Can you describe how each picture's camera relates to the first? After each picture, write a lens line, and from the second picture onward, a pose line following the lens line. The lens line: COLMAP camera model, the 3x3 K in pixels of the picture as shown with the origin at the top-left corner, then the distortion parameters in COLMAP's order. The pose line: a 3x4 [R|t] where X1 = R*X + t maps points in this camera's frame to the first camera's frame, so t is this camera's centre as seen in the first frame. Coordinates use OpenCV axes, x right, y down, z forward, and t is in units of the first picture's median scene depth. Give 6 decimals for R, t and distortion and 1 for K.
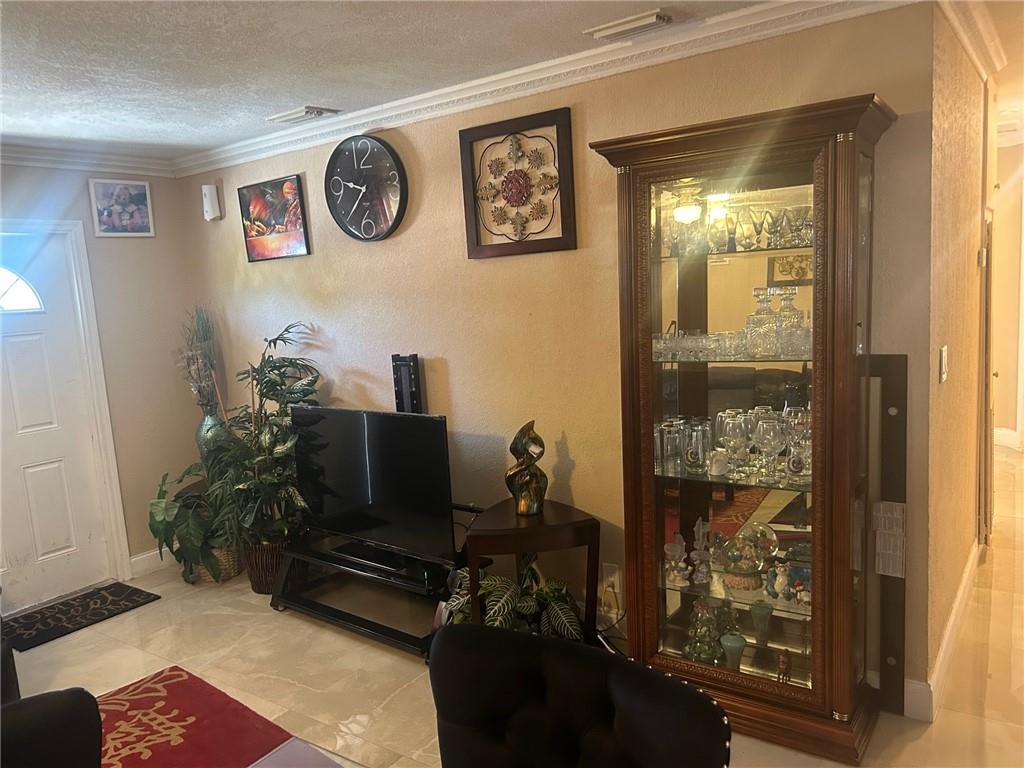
lens RADIAL K [[768.7, 0, 512.7], [0, 768.7, 384.7], [0, 0, 1]] dist [0.006048, 0.000789]
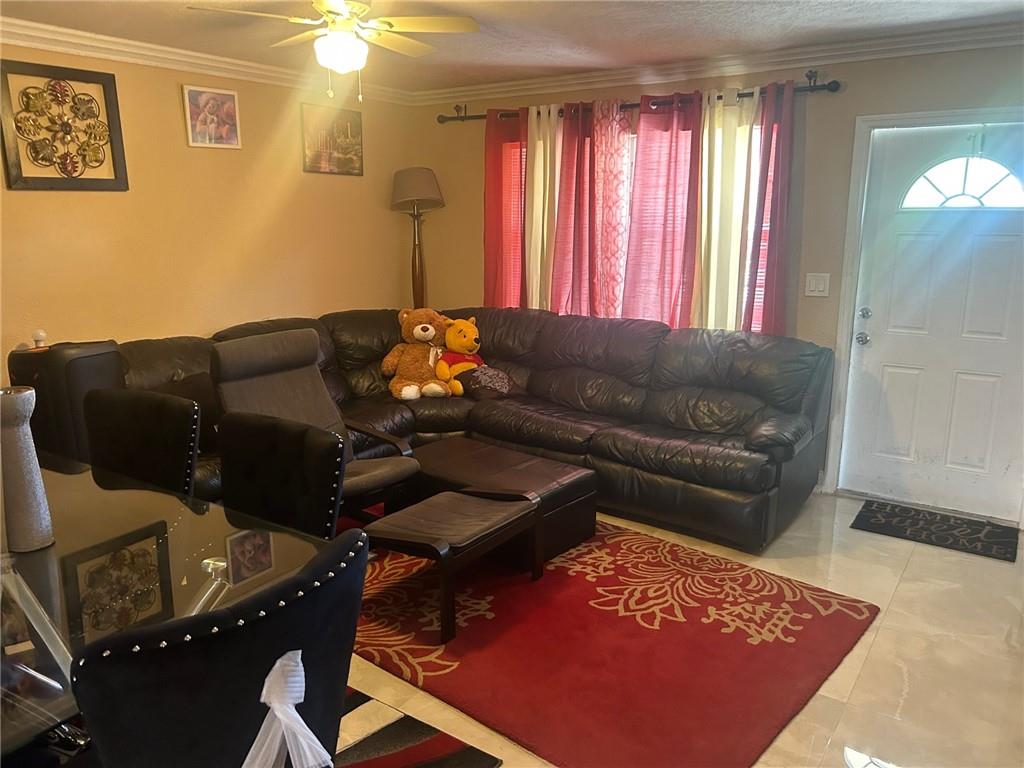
lens RADIAL K [[768.7, 0, 513.1], [0, 768.7, 384.0], [0, 0, 1]] dist [0.006048, 0.000789]
pose [[0.028575, 0.282526, -0.958834, 0.375061], [-0.139754, 0.950933, 0.276033, -0.090456], [0.989774, 0.126113, 0.066657, 0.466417]]
